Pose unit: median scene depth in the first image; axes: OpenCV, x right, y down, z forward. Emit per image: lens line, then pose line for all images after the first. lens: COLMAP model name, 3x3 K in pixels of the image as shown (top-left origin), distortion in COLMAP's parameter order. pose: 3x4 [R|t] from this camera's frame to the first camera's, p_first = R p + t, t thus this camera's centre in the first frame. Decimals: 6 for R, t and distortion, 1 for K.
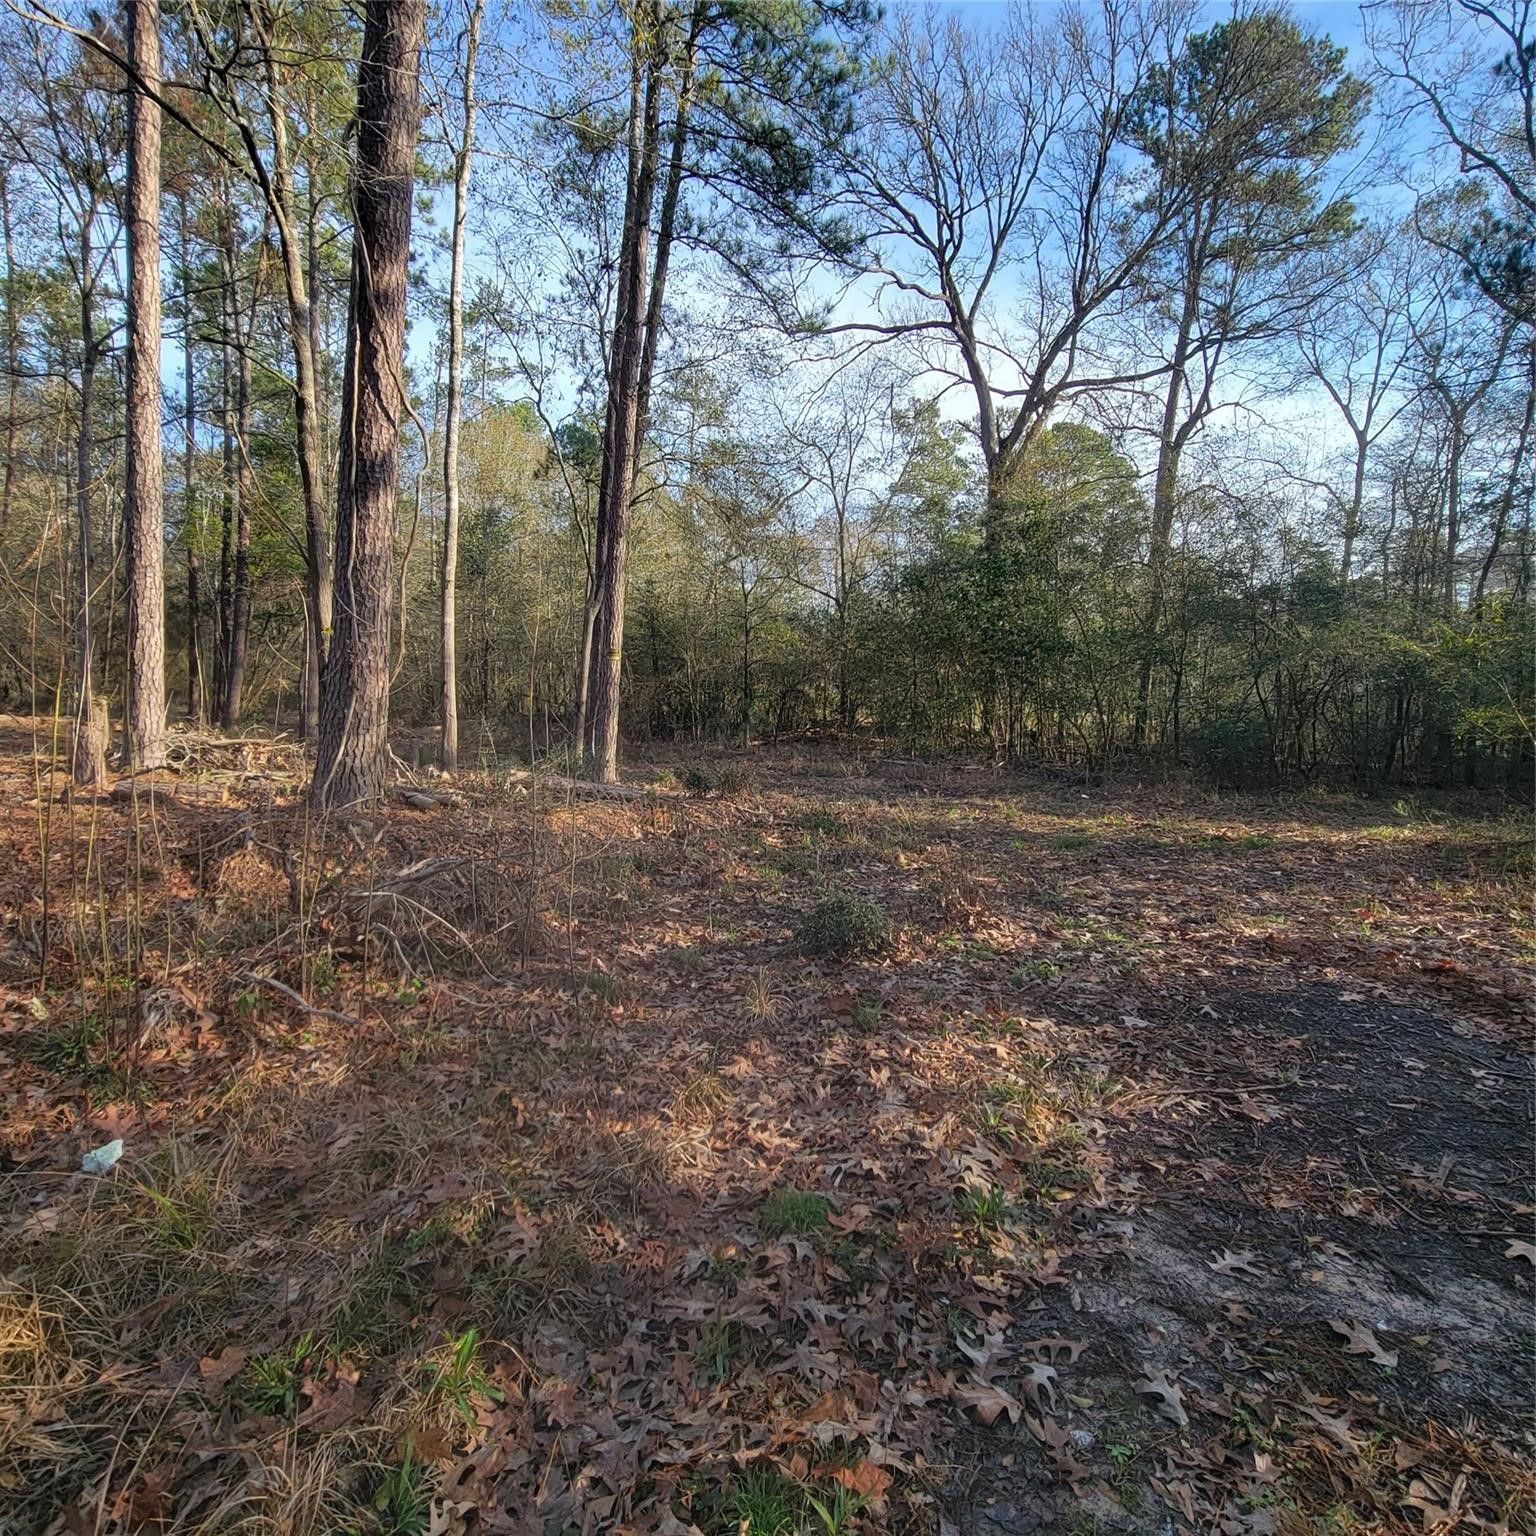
lens RADIAL K [[911.4, 0, 738.8], [0, 911.4, 763.3], [0, 0, 1]] dist [0.004496, -0.000371]
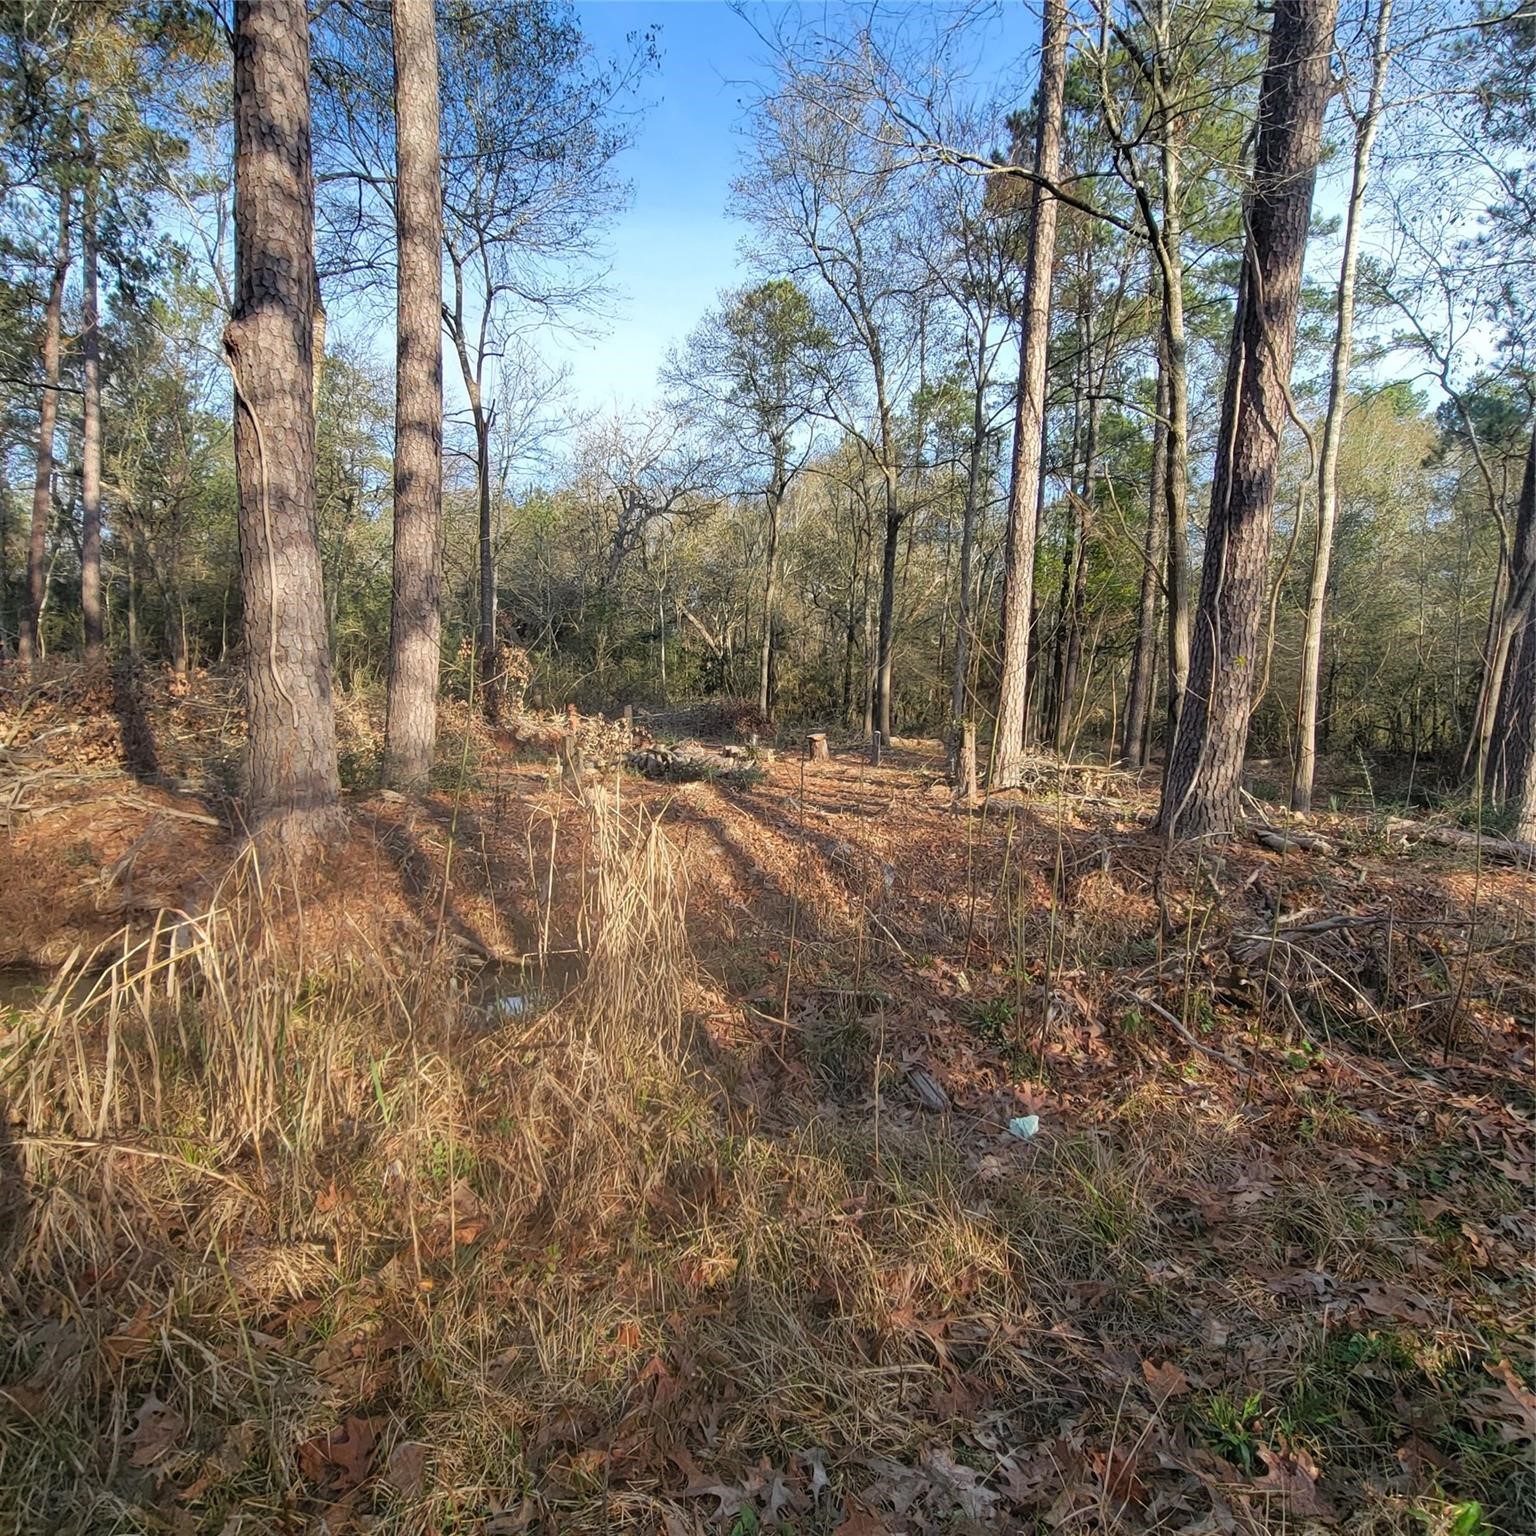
lens RADIAL K [[911.4, 0, 734.2], [0, 911.4, 759.8], [0, 0, 1]] dist [0.004496, -0.000371]
pose [[0.669037, 0.042813, -0.741995, -0.037776], [-0.069666, 0.997557, -0.005257, 0.001690], [0.739957, 0.055209, 0.670385, -0.019436]]
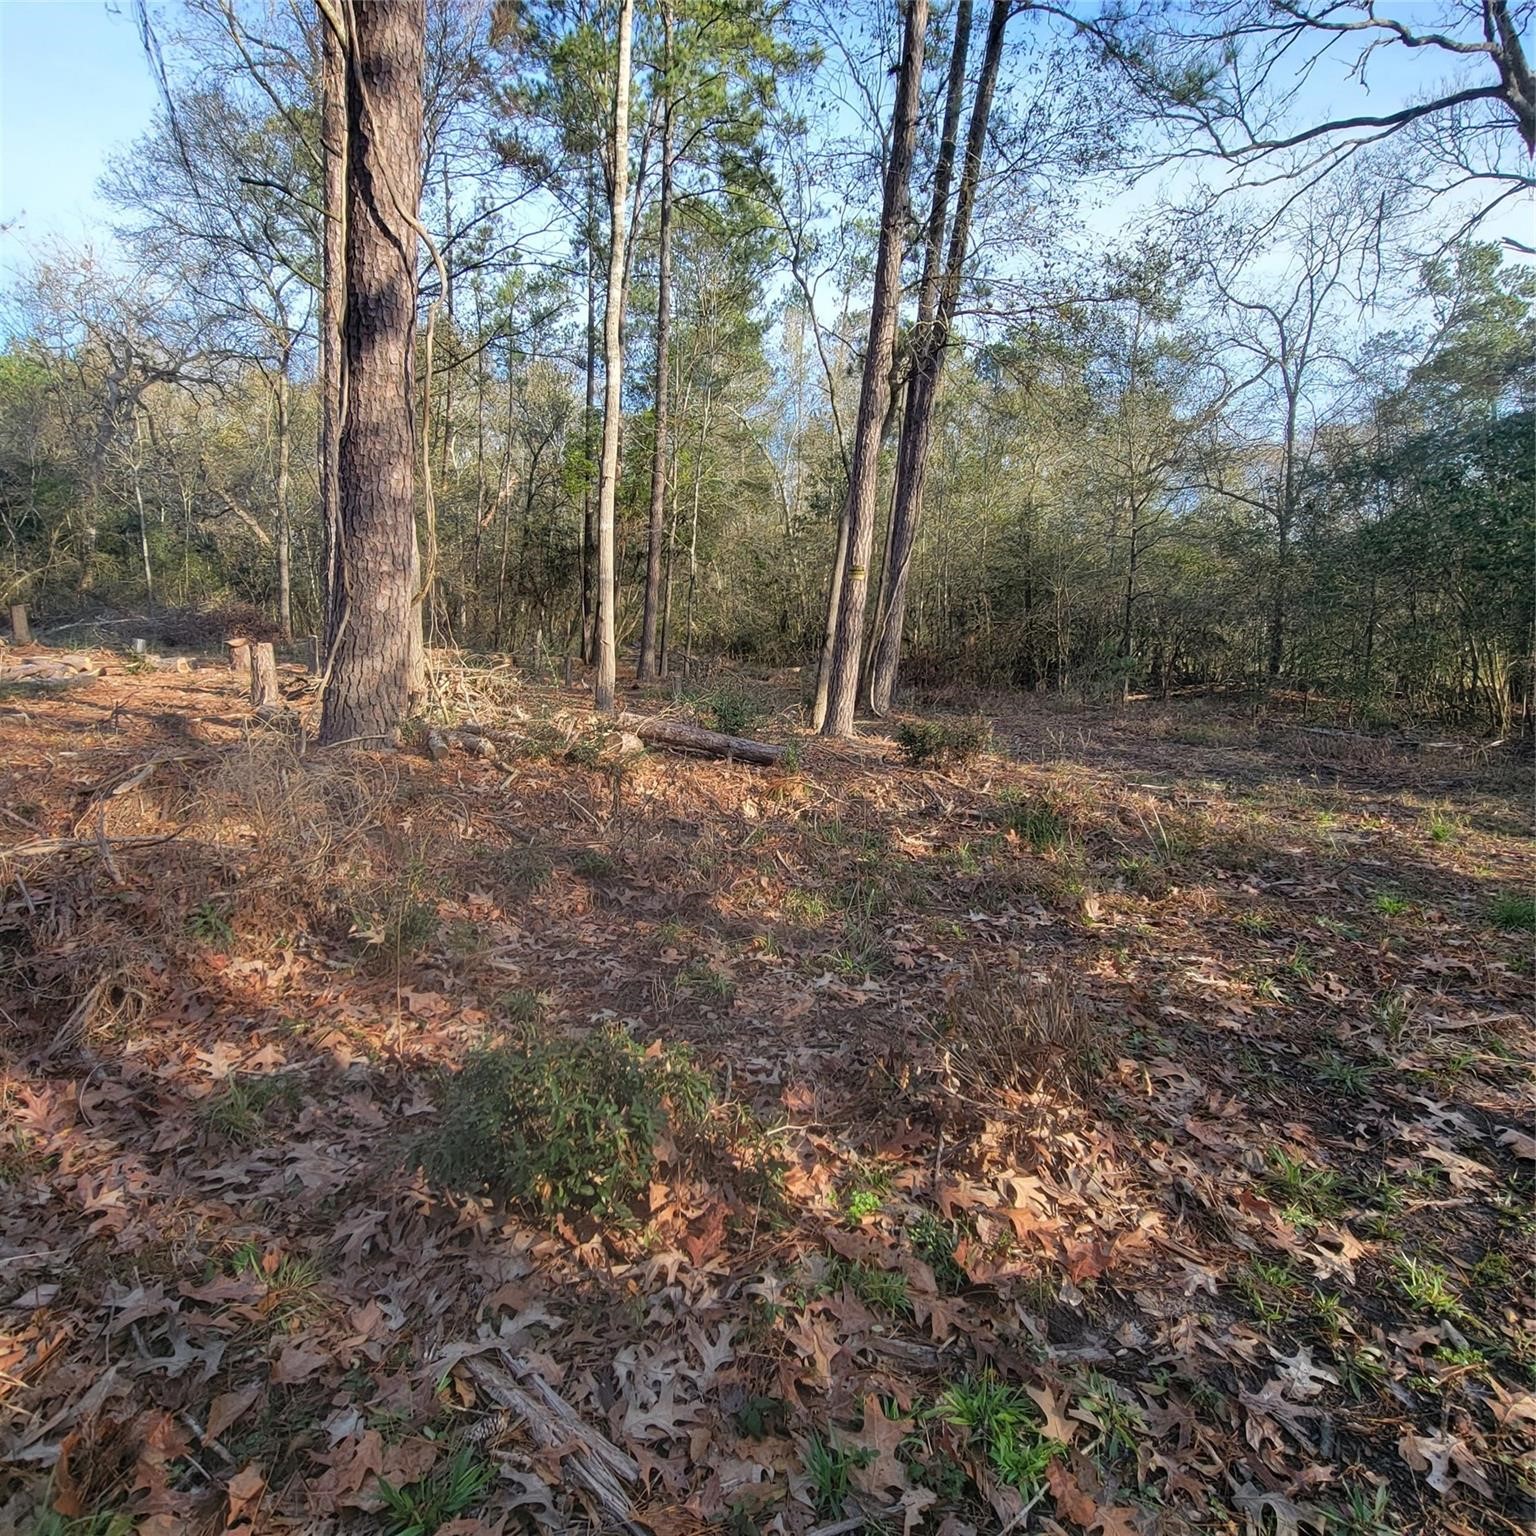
lens RADIAL K [[911.4, 0, 739.5], [0, 911.4, 757.1], [0, 0, 1]] dist [0.004496, -0.000371]
pose [[0.891893, 0.070406, -0.446732, 0.219692], [-0.047606, 0.996935, 0.062075, -0.008673], [0.449734, -0.034097, 0.892512, 0.405970]]
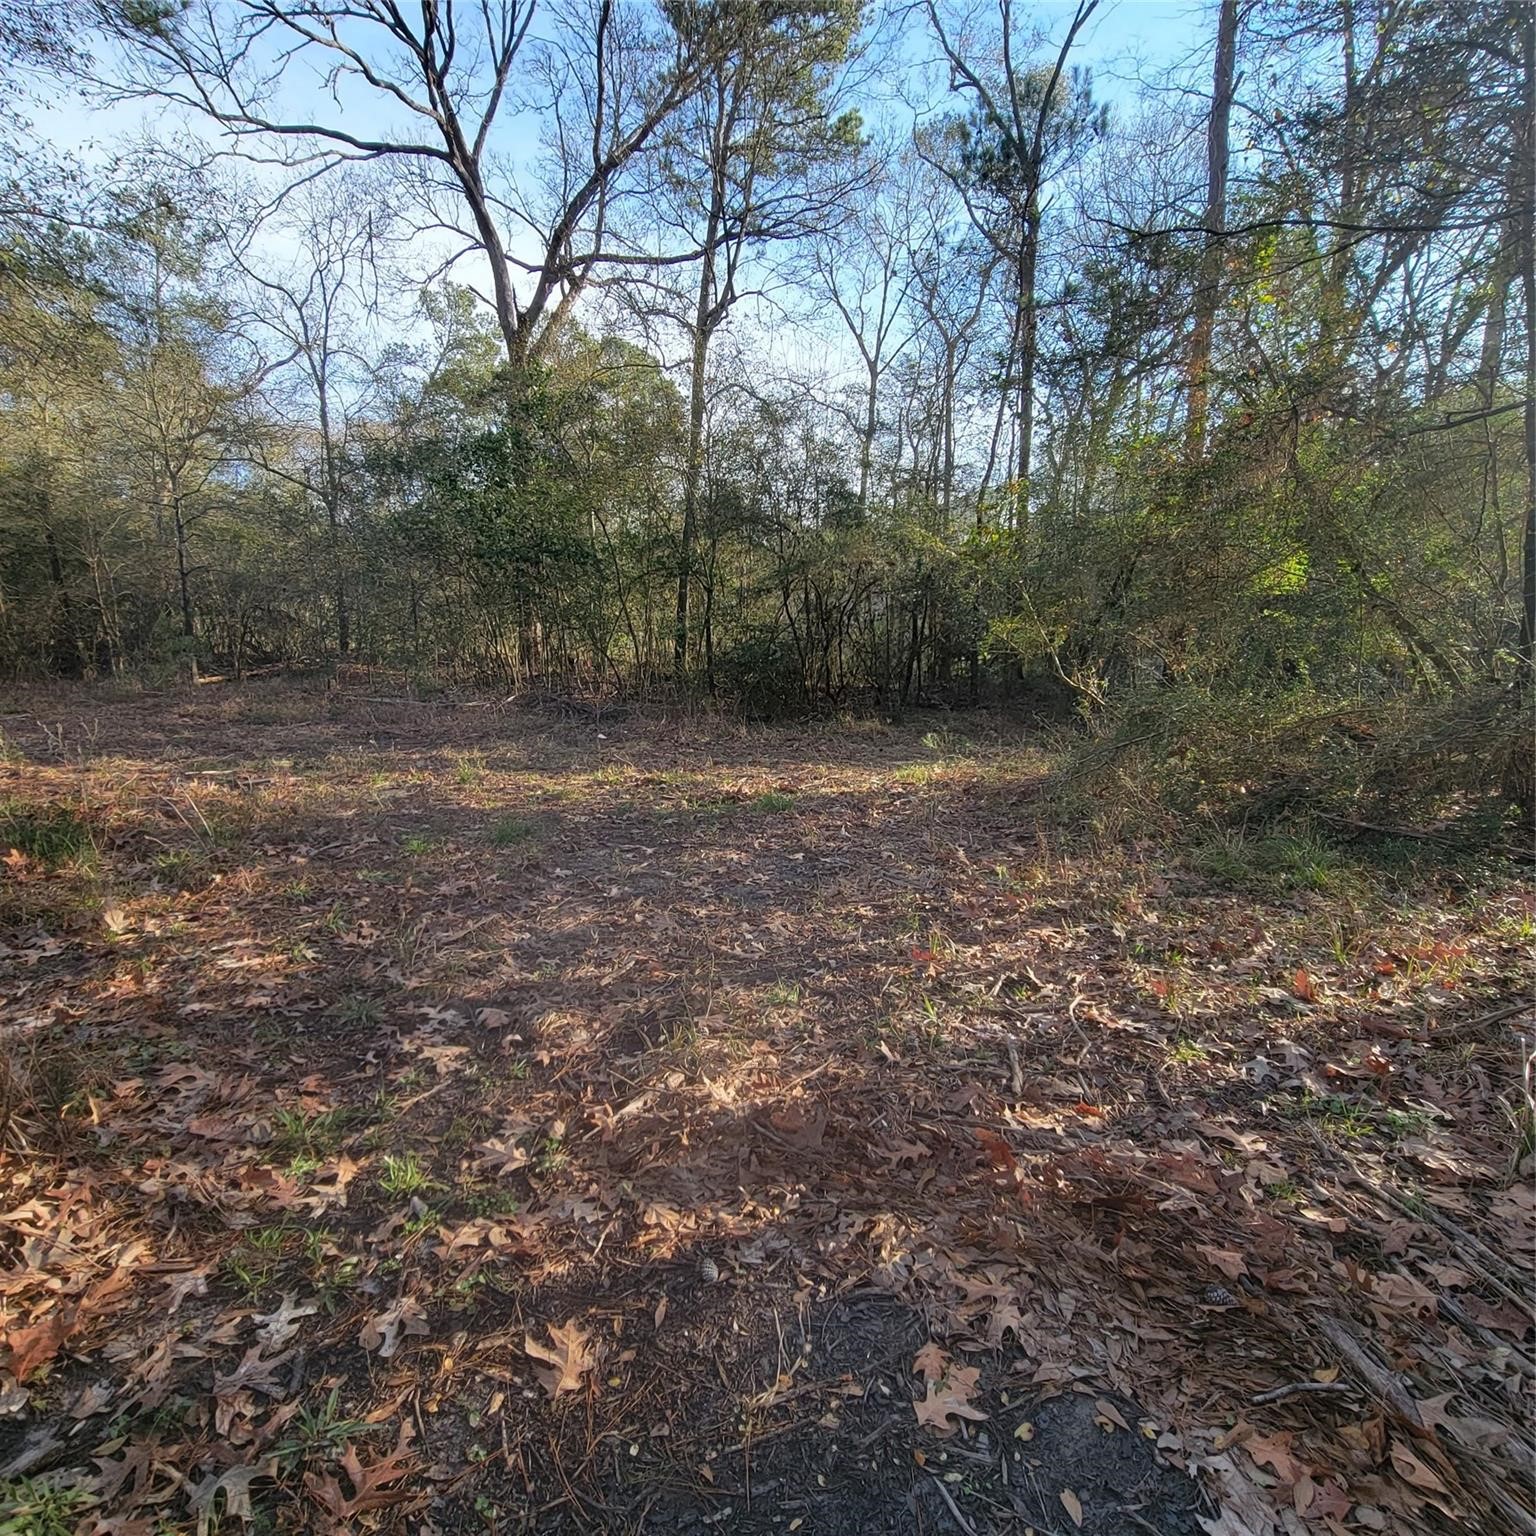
lens RADIAL K [[911.4, 0, 745.4], [0, 911.4, 756.6], [0, 0, 1]] dist [0.004496, -0.000371]
pose [[0.896845, -0.062839, 0.437859, 0.261415], [0.032382, 0.996529, 0.076690, -0.006691], [-0.441158, -0.054601, 0.895767, 0.412708]]
